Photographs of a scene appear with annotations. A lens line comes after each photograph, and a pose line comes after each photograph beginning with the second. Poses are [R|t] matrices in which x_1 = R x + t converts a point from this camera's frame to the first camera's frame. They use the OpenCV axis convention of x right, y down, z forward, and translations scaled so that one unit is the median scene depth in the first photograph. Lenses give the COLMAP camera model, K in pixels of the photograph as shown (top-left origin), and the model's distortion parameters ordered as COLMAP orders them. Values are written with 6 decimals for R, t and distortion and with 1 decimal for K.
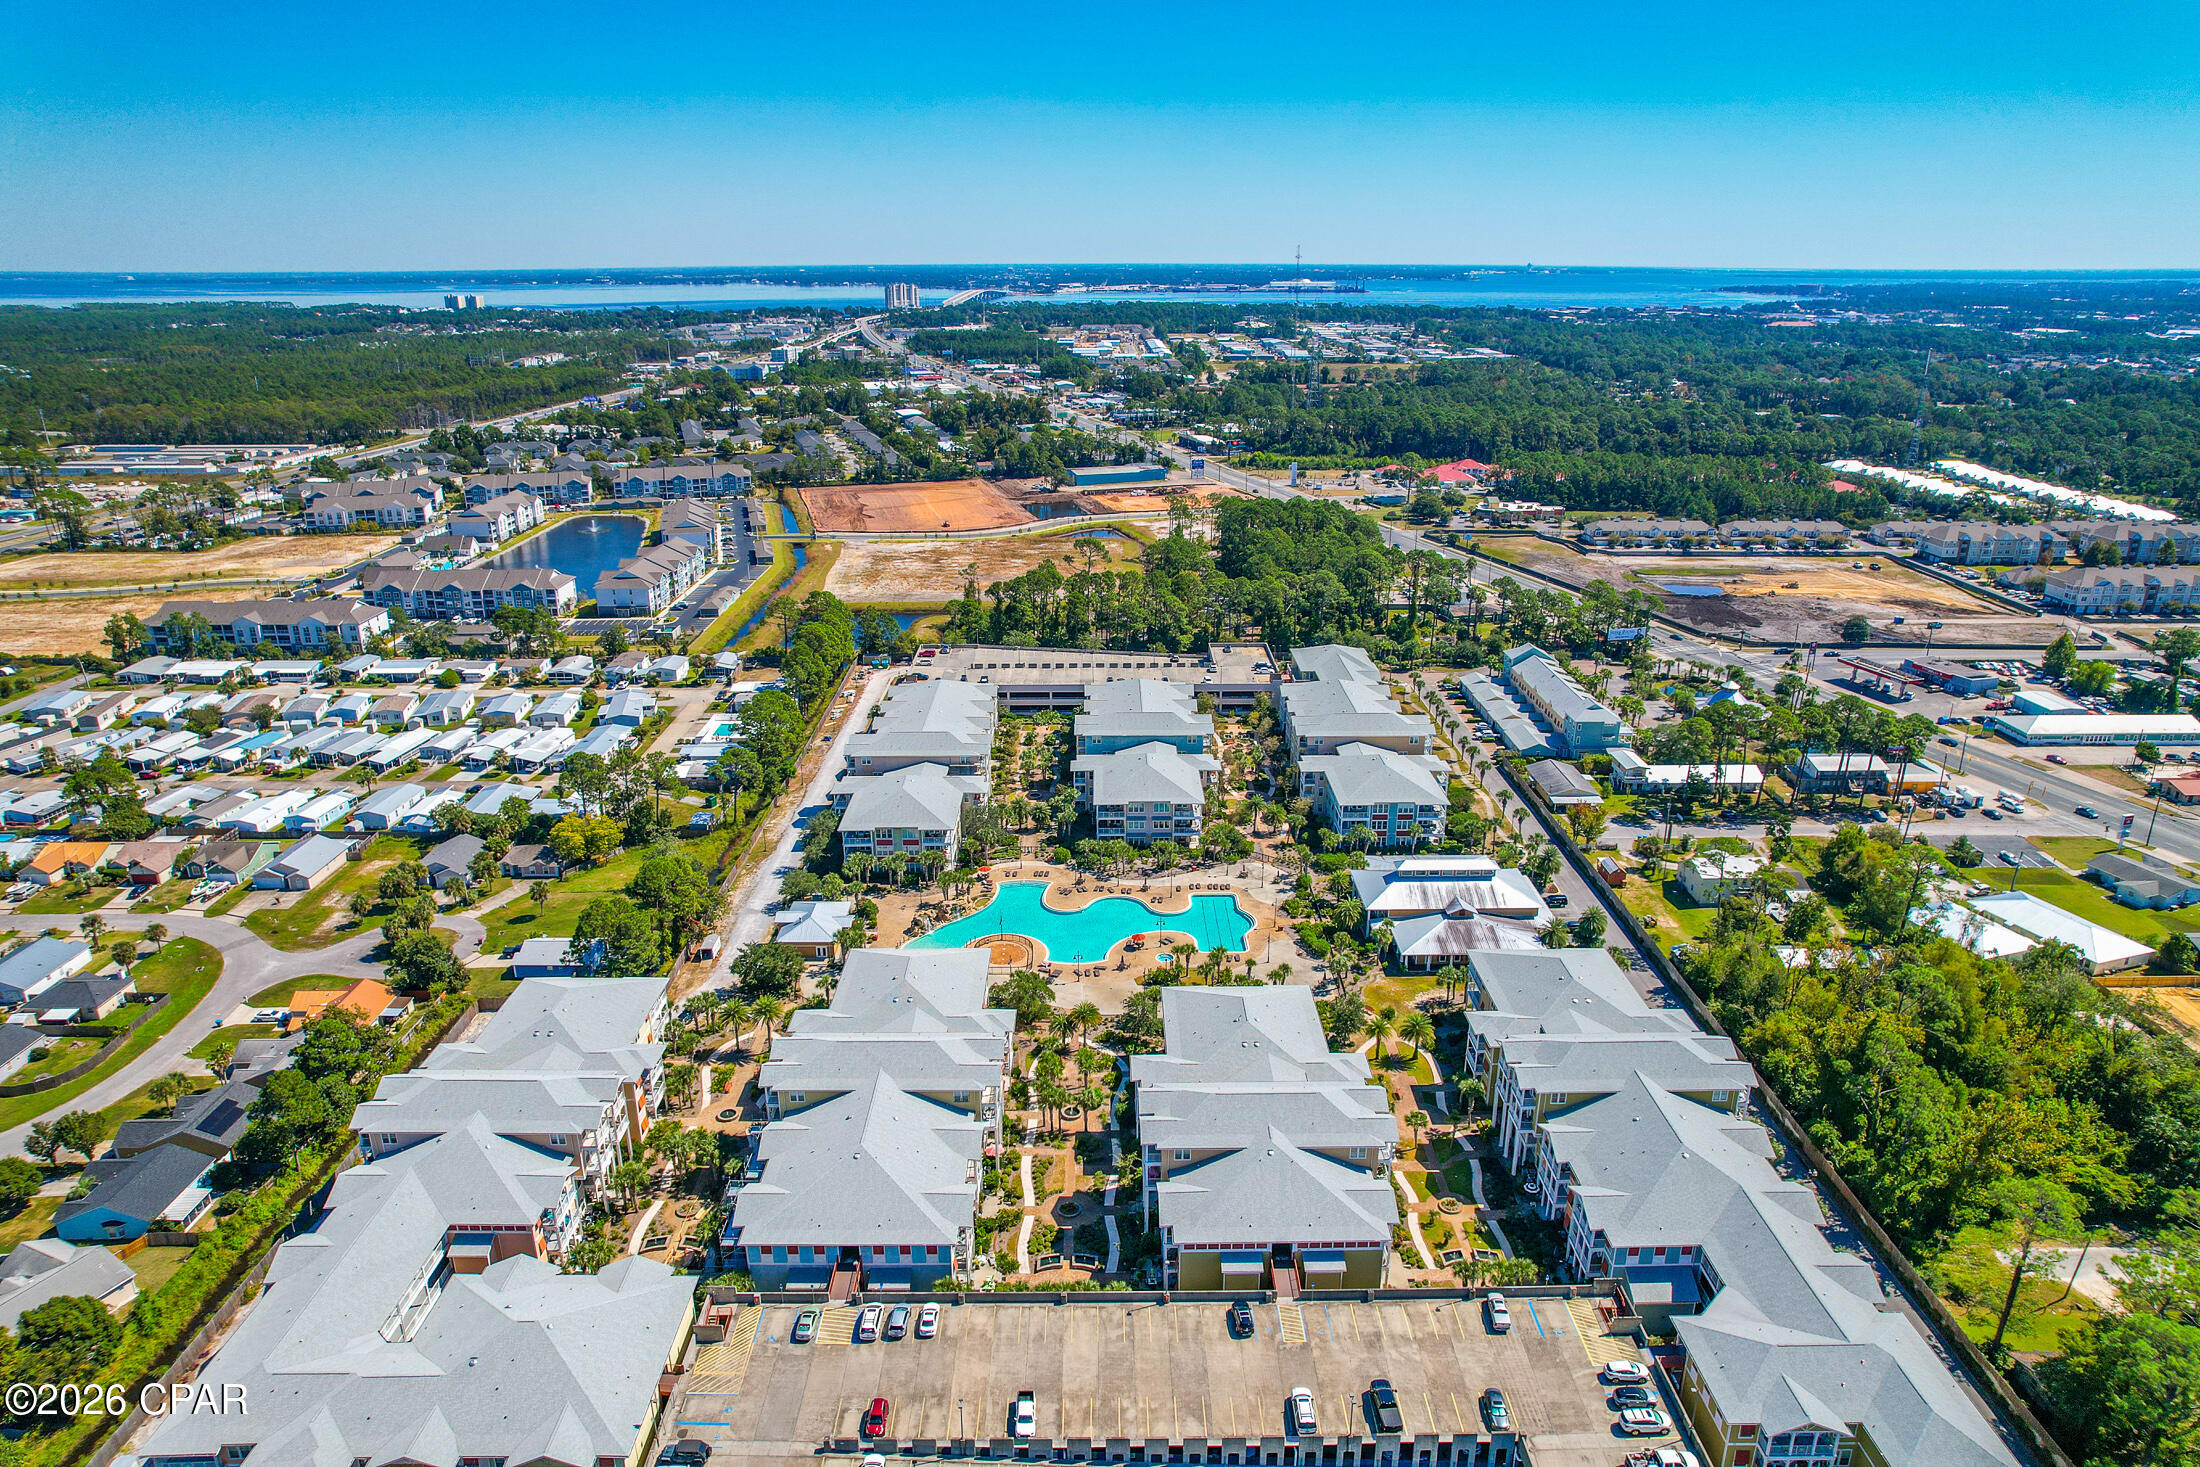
lens RADIAL K [[1391.7, 0, 1100.0], [0, 1391.7, 733.5], [0, 0, 1]] dist [-0.020521, 0.004232]
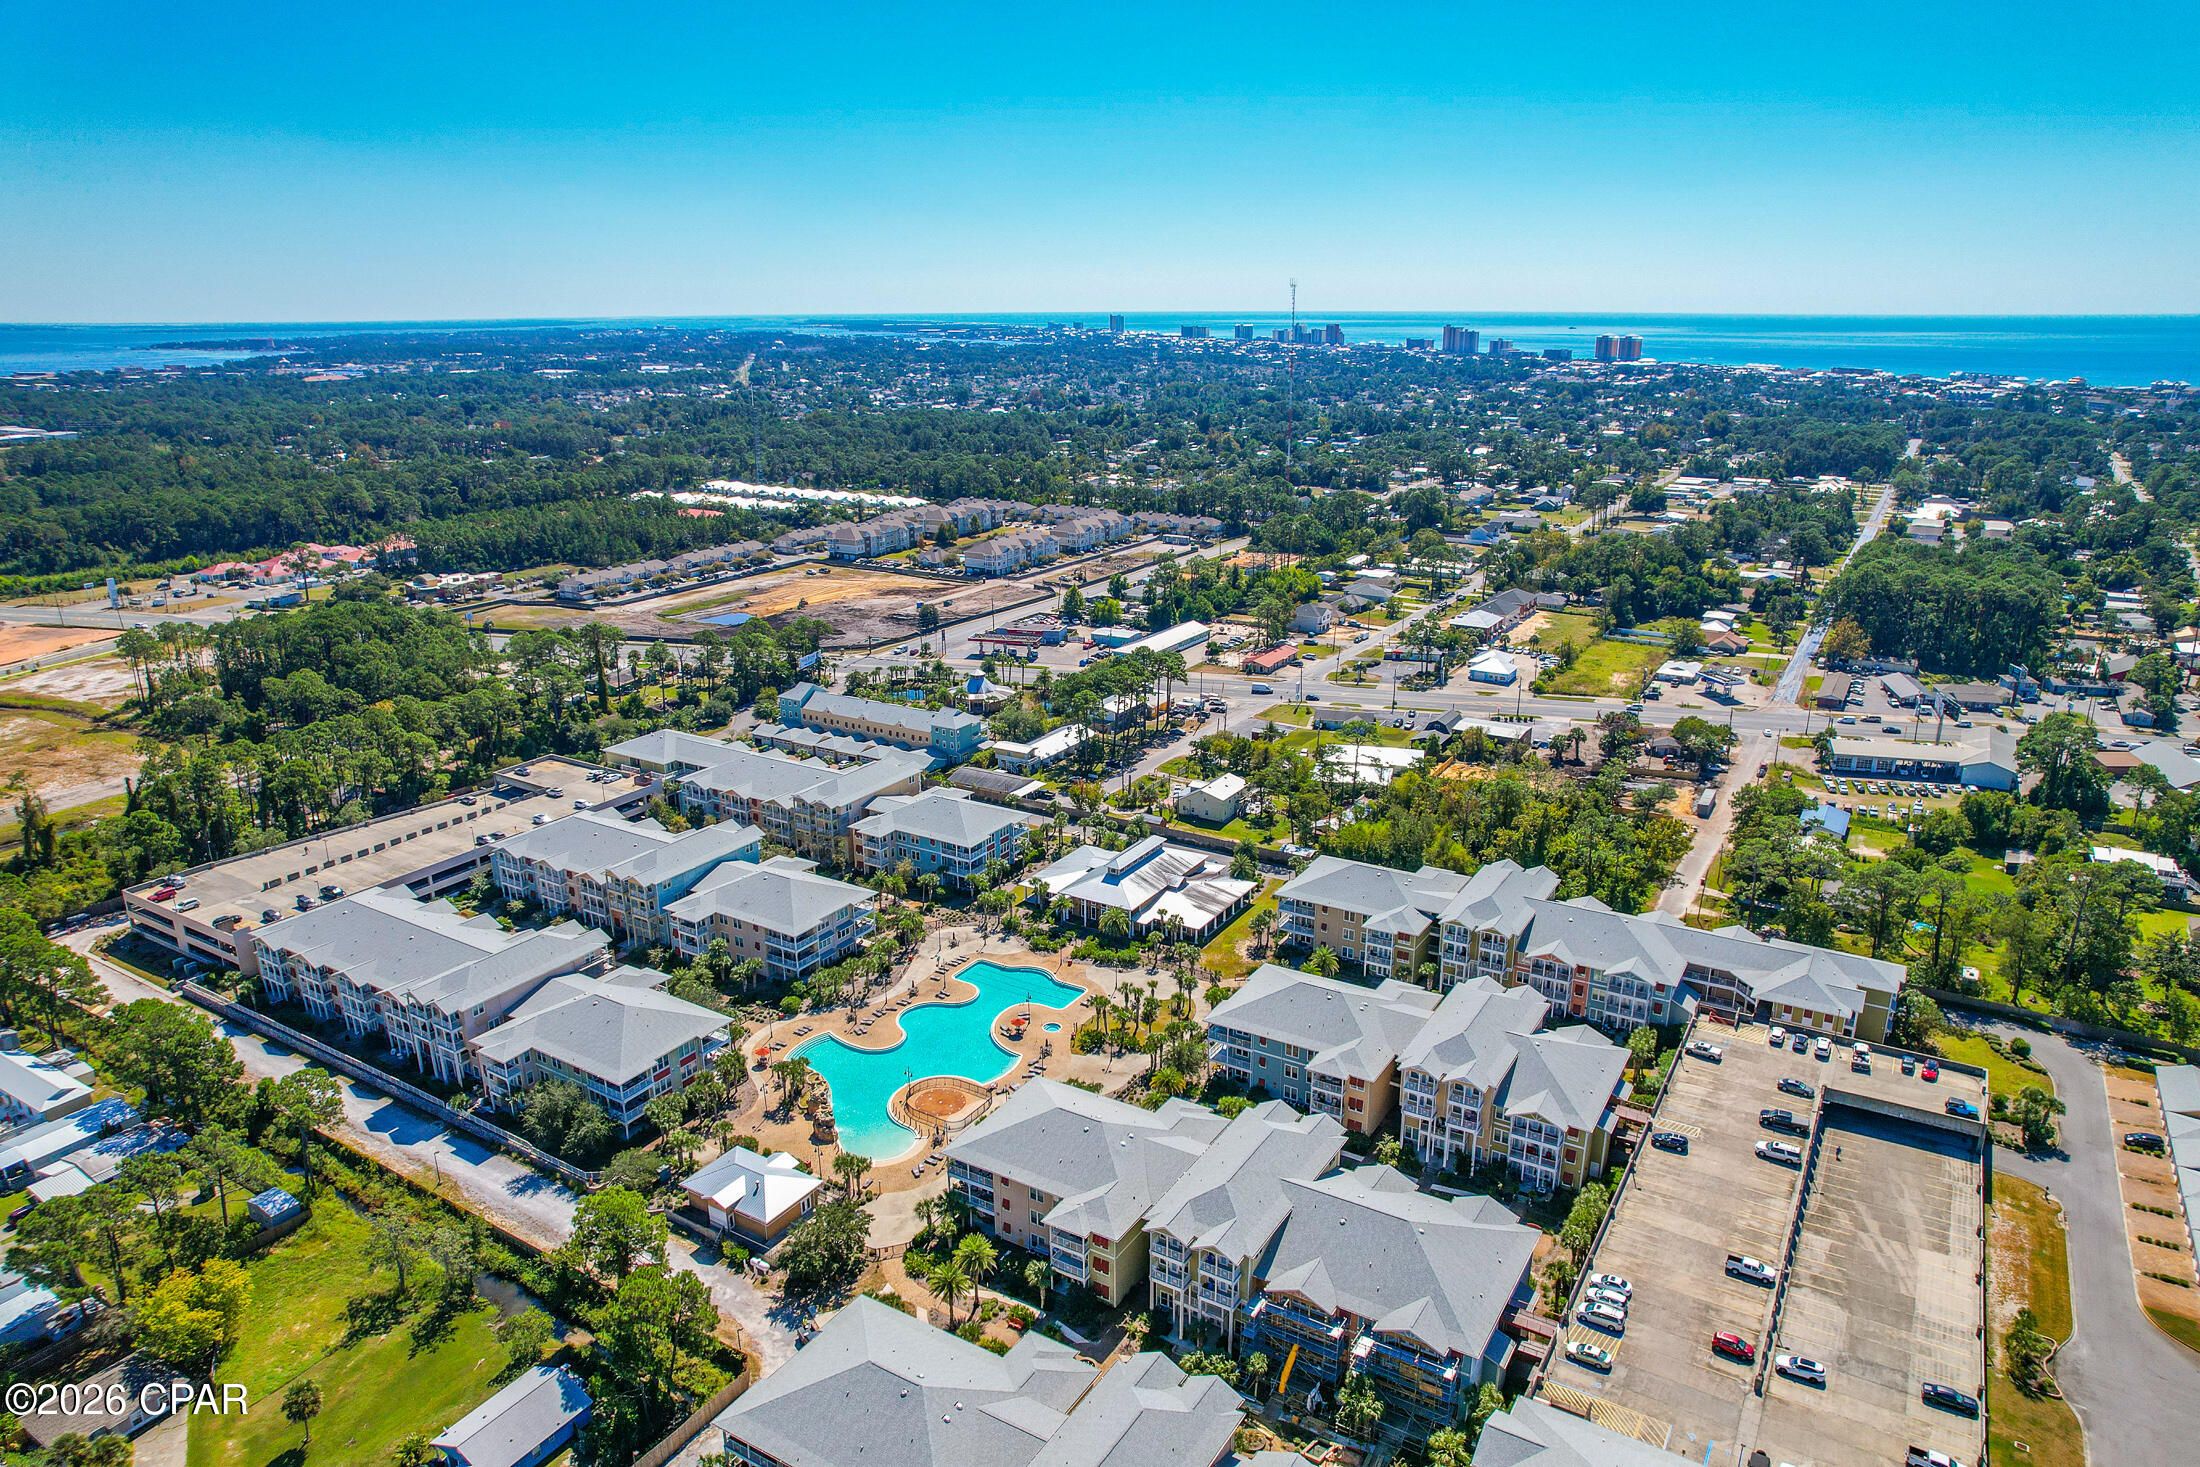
lens RADIAL K [[1391.7, 0, 1100.0], [0, 1391.7, 733.5], [0, 0, 1]] dist [-0.020521, 0.004232]
pose [[0.527917, -0.249865, 0.811709, -0.524287], [0.277717, 0.953989, 0.113042, -0.104965], [-0.802607, 0.165748, 0.573018, 0.298645]]
